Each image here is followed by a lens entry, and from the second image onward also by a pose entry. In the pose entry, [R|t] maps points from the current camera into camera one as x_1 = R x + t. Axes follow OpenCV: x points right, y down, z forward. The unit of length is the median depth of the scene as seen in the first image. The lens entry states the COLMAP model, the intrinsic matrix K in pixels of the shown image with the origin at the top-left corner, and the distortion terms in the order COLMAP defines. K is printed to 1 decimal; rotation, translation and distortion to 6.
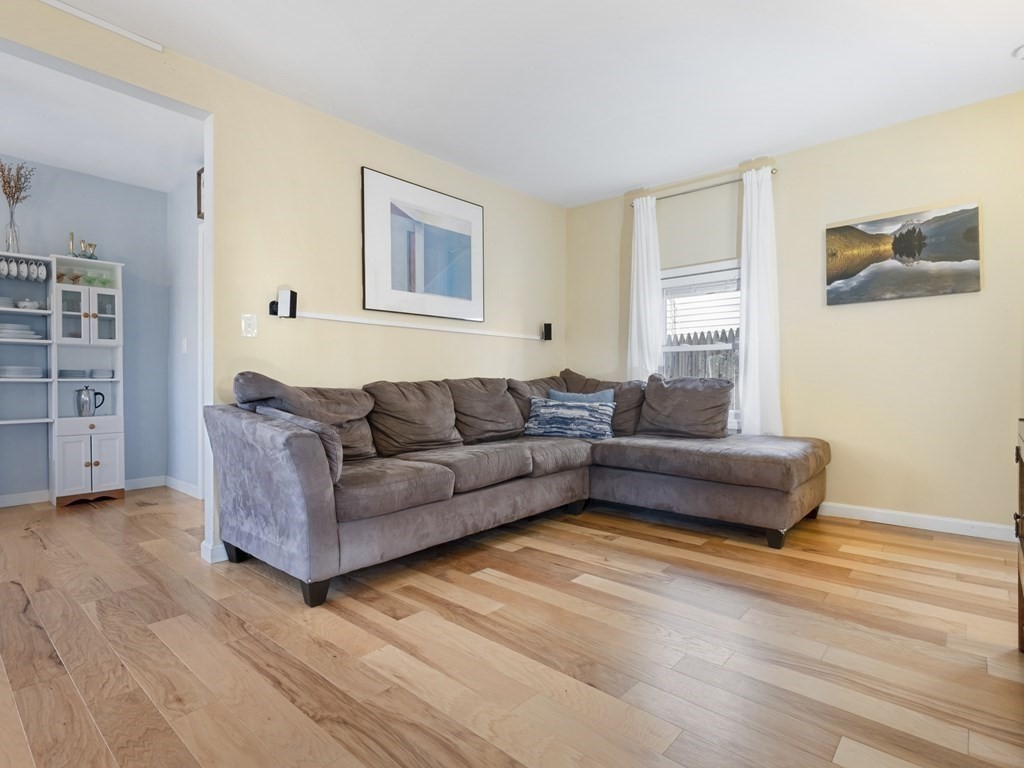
lens RADIAL K [[535.0, 0, 518.4], [0, 535.0, 382.2], [0, 0, 1]] dist [0.000114, -0.000969]
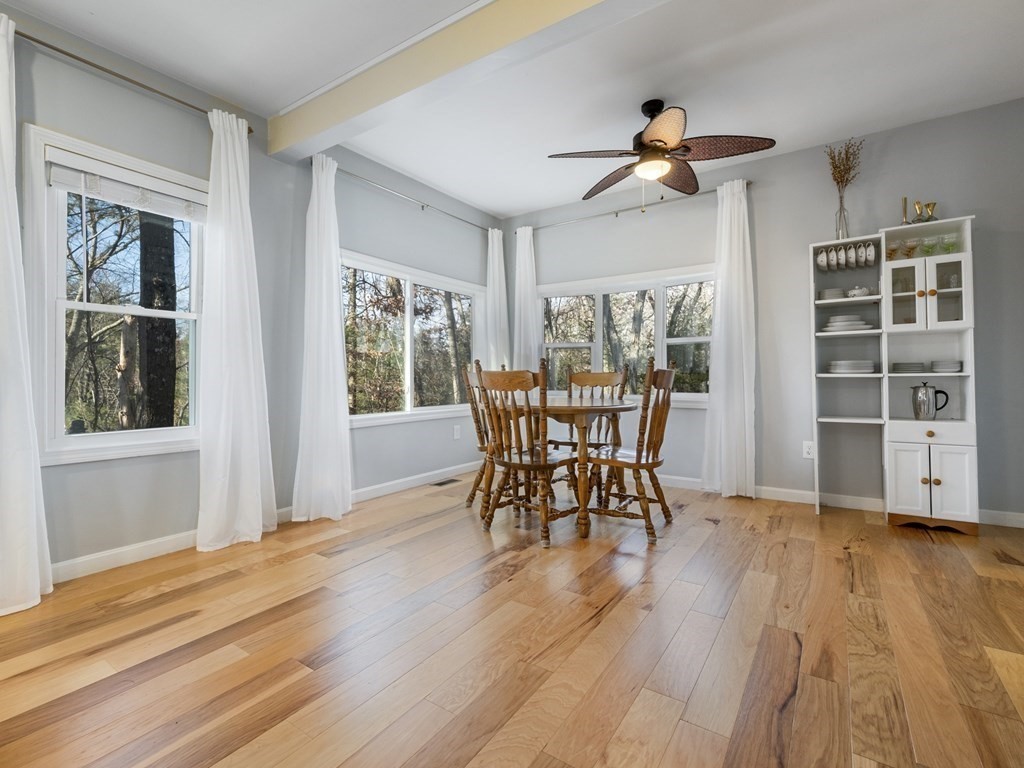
lens RADIAL K [[476.0, 0, 512.2], [0, 476.0, 376.1], [0, 0, 1]] dist [-0.000248, 0.000785]
pose [[0.128649, 0.000987, -0.991690, -0.186632], [0.009616, 0.999951, 0.002243, -0.010046], [0.991644, -0.009824, 0.128633, 0.308084]]
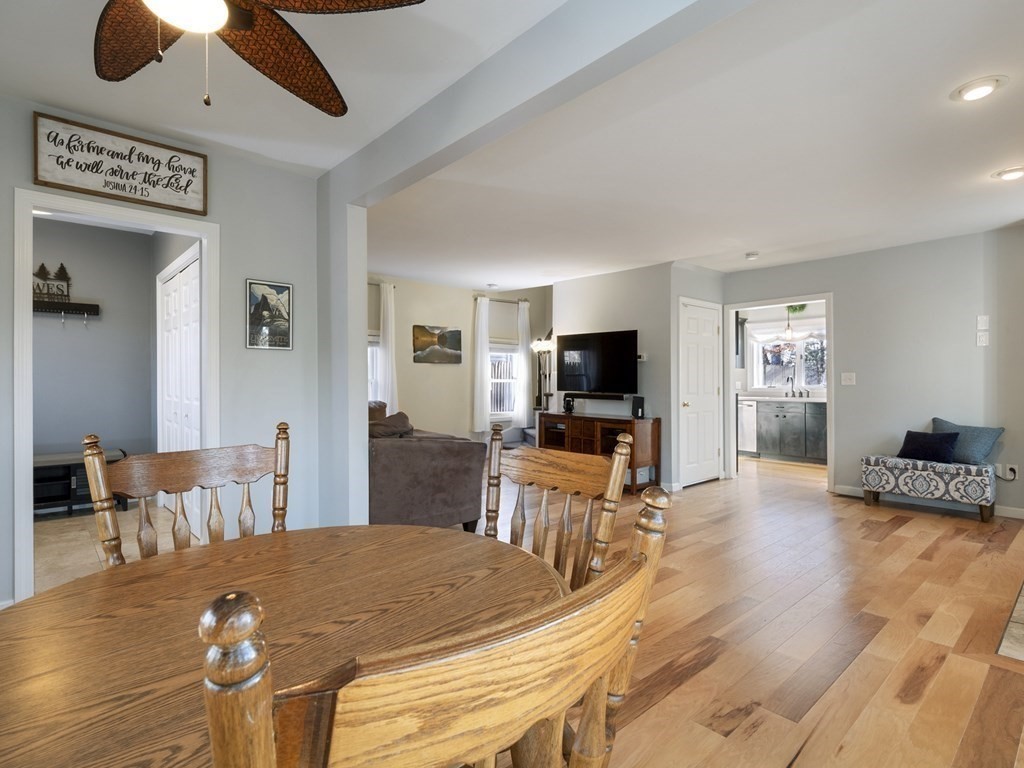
lens RADIAL K [[535.0, 0, 515.6], [0, 535.0, 380.6], [0, 0, 1]] dist [0.000114, -0.000969]
pose [[0.119550, 0.002740, 0.992824, -1.247296], [-0.000672, 0.999996, -0.002679, -0.064470], [-0.992828, -0.000346, 0.119551, 0.342929]]
